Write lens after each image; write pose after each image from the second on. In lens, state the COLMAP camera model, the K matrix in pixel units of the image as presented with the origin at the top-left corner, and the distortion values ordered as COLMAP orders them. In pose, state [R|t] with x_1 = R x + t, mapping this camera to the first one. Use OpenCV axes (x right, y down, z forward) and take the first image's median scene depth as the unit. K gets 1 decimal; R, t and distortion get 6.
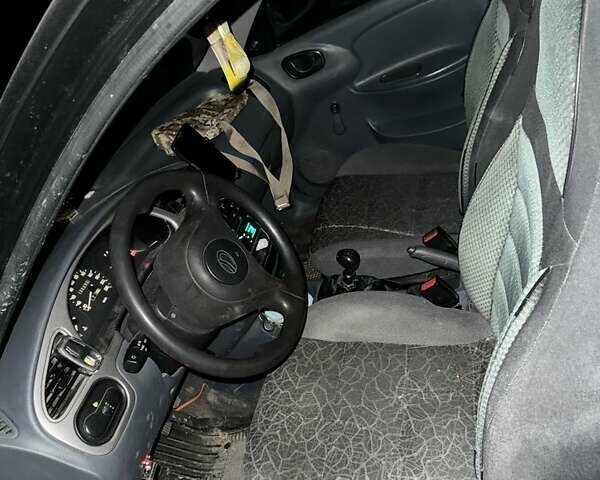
lens RADIAL K [[459.7, 0, 300.0], [0, 459.7, 240.0], [0, 0, 1]] dist [0.039421, 0.004311]
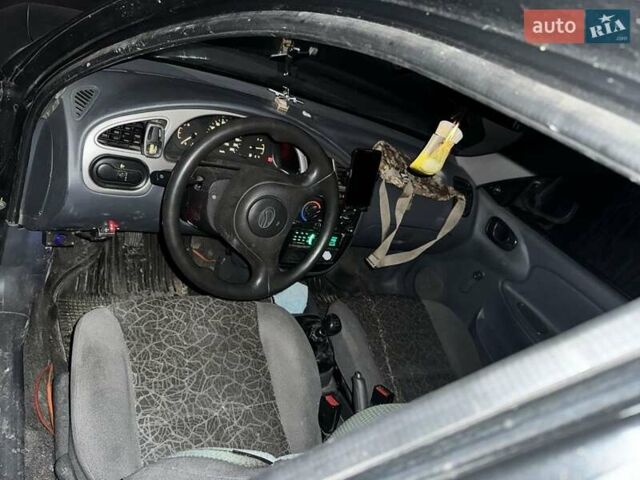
lens RADIAL K [[380.7, 0, 320.0], [0, 380.7, 240.0], [0, 0, 1]] dist [-0.000117, -0.002957]
pose [[0.368514, 0.905773, -0.209219, 0.121726], [-0.916076, 0.392109, 0.084001, -0.112633], [0.158123, 0.160705, 0.974254, 0.057601]]
